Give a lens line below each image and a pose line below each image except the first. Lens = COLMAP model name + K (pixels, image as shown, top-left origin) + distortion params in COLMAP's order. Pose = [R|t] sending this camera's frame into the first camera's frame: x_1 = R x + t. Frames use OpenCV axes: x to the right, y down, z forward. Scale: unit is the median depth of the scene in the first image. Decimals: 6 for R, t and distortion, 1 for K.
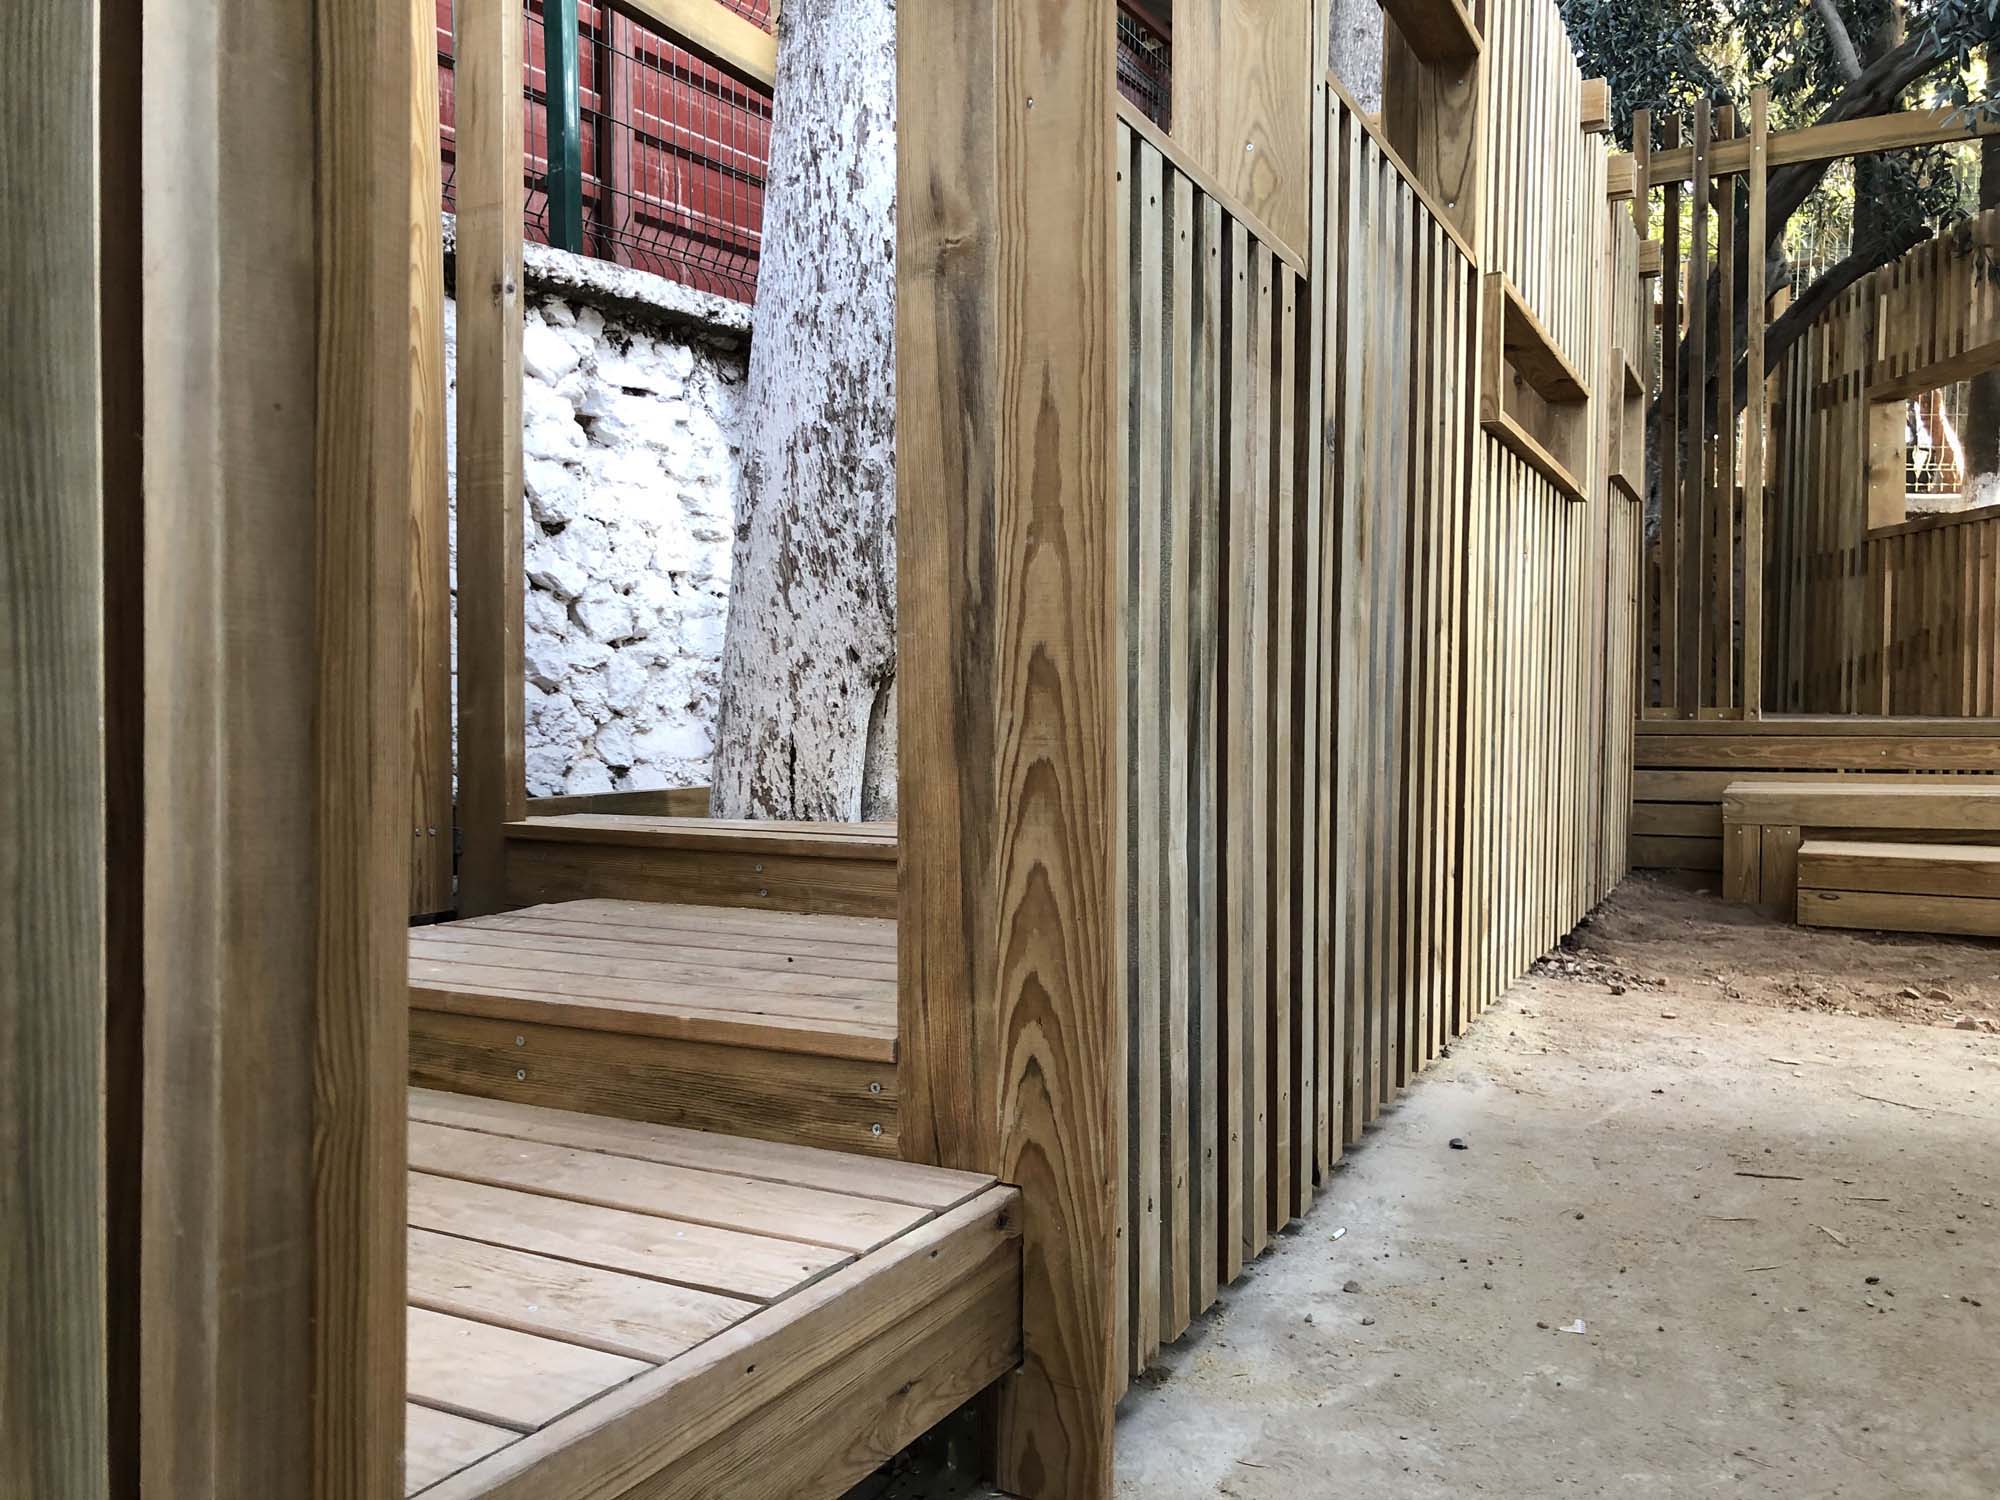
lens RADIAL K [[1609.1, 0, 992.3], [0, 1609.1, 759.8], [0, 0, 1]] dist [0.072977, -0.080539]
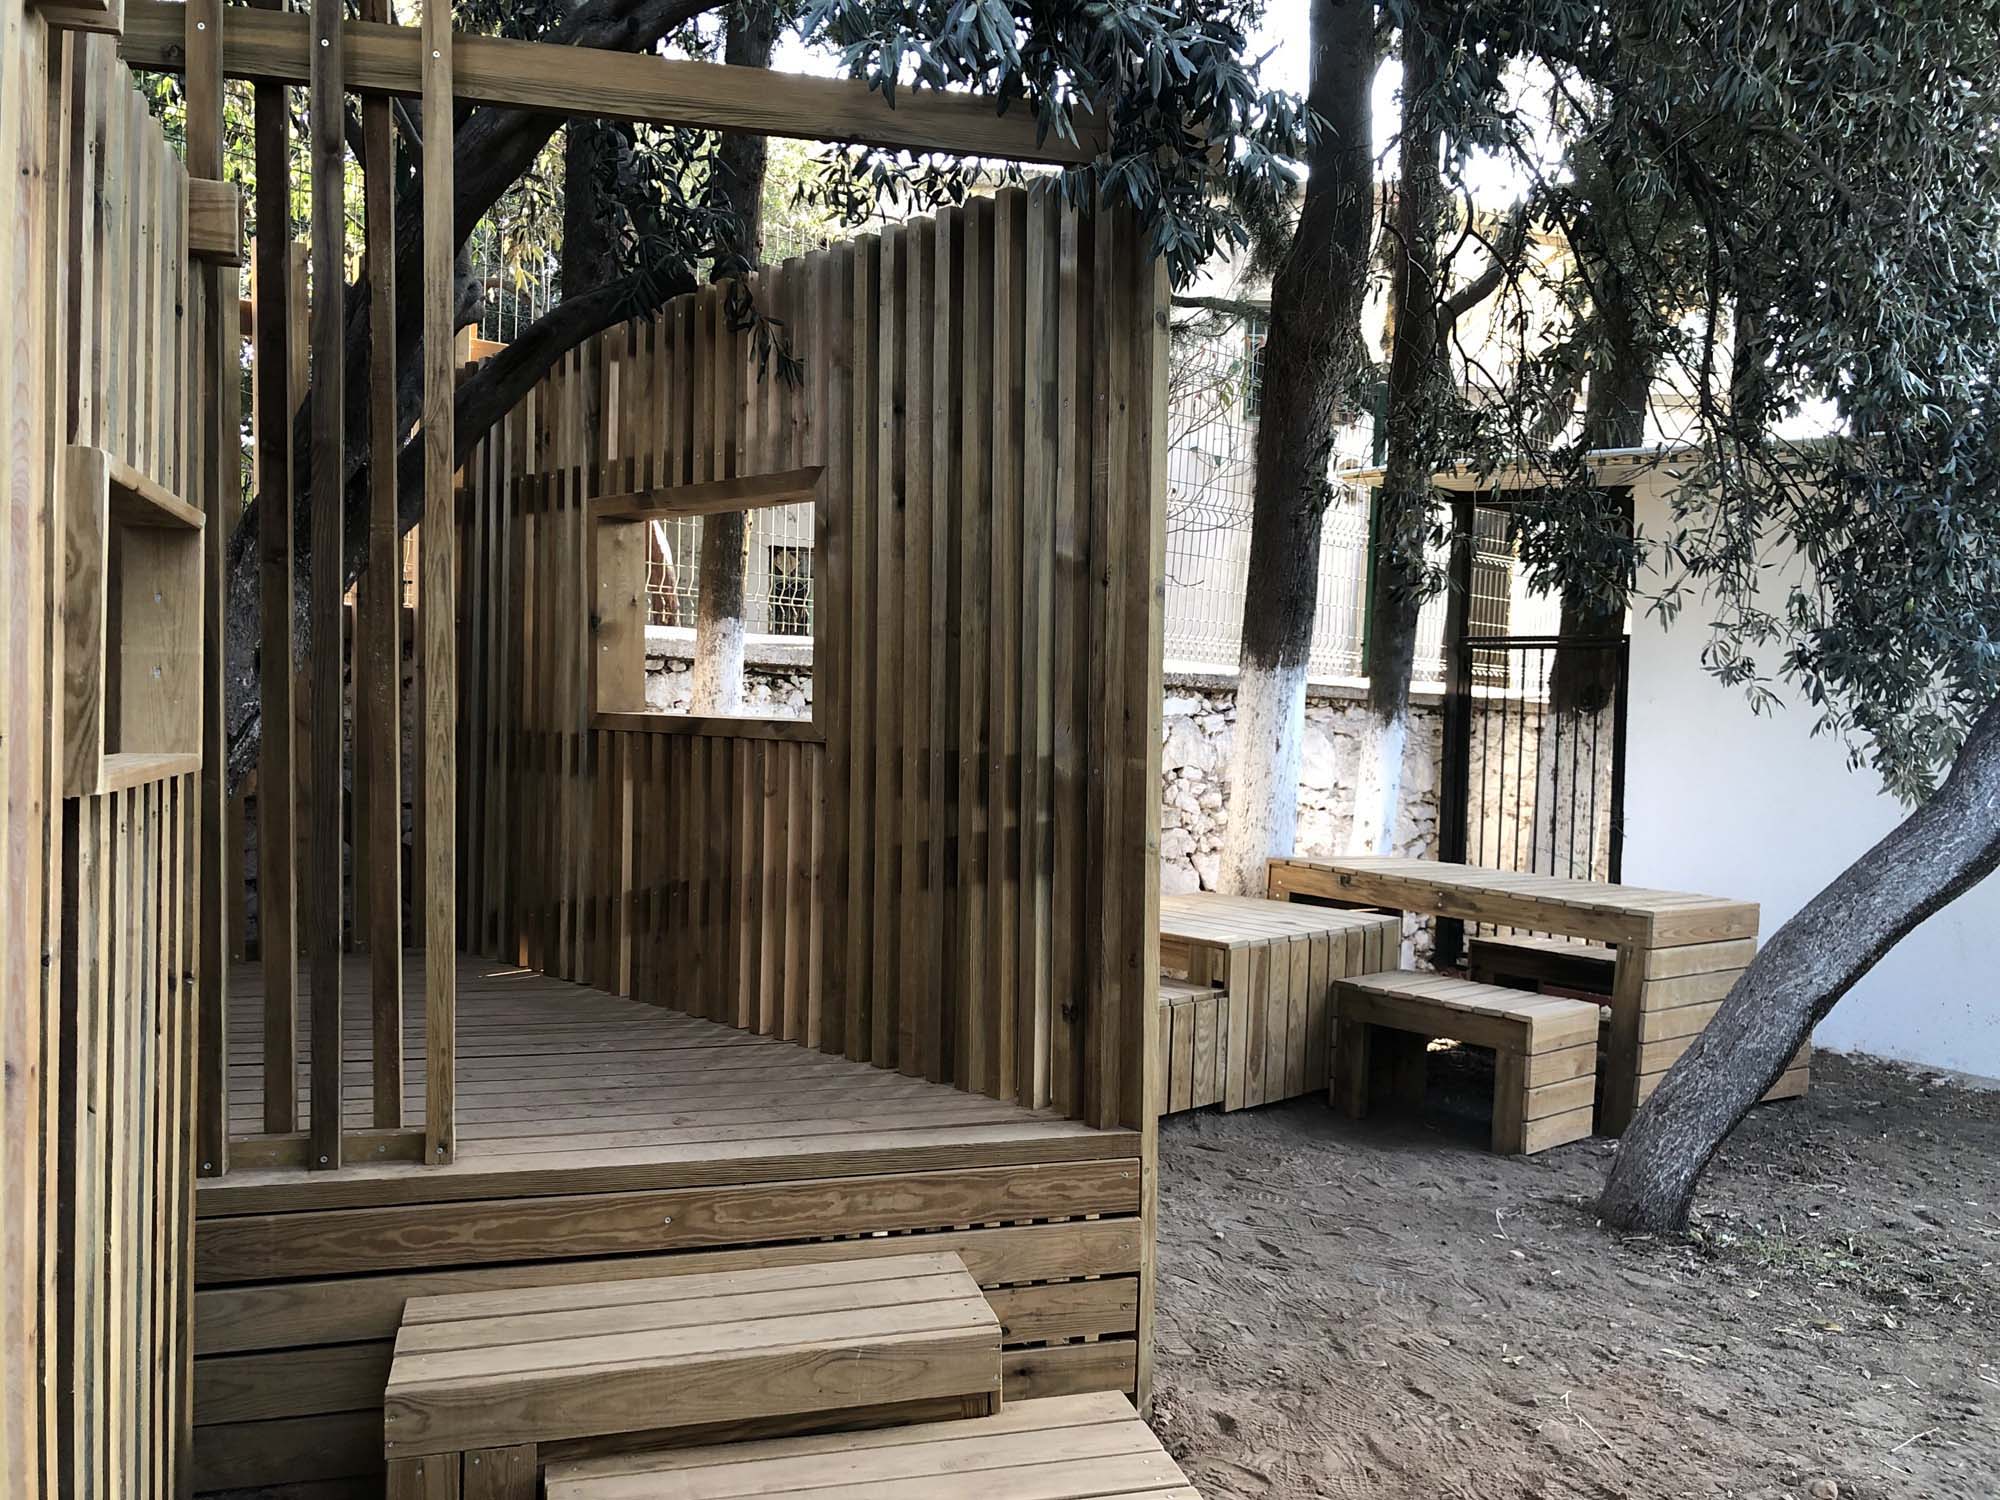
lens RADIAL K [[1636.2, 0, 1006.6], [0, 1636.2, 758.9], [0, 0, 1]] dist [0.025262, -0.012070]
pose [[0.710538, -0.010361, 0.703583, 0.469212], [0.005049, 0.999941, 0.009626, -0.320743], [-0.703641, -0.003287, 0.710548, 1.032795]]
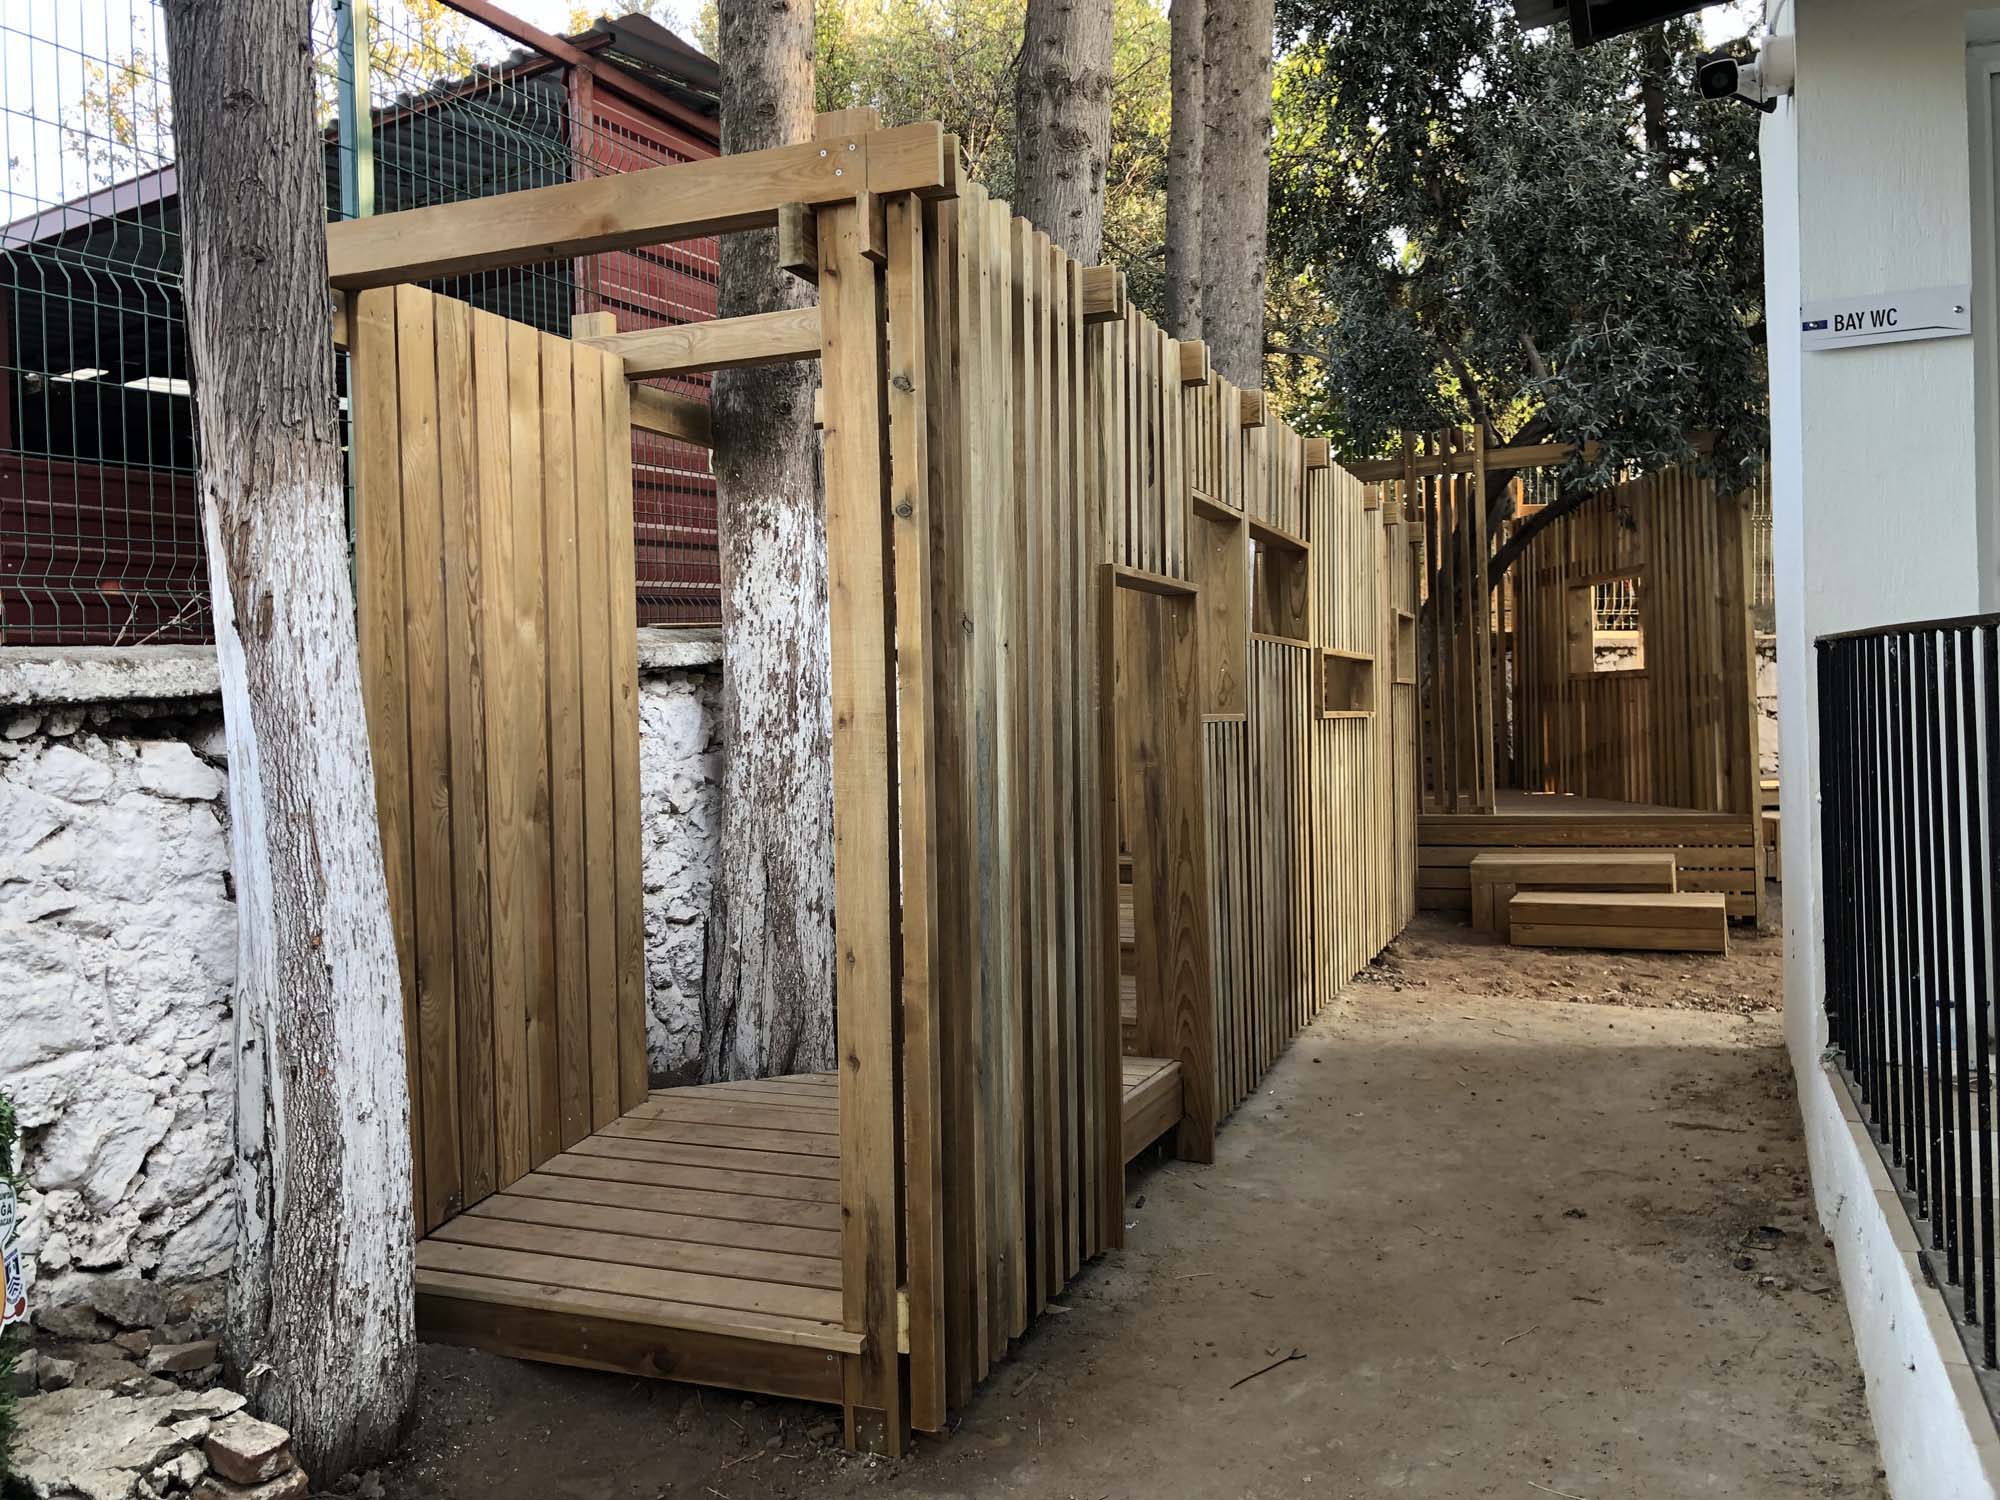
lens RADIAL K [[1599.6, 0, 1010.5], [0, 1599.6, 736.3], [0, 0, 1]] dist [0.088297, -0.154201]
pose [[0.995019, -0.027370, 0.095857, -0.305756], [0.029767, 0.999277, -0.023668, -0.157674], [-0.095140, 0.026403, 0.995114, -1.080058]]
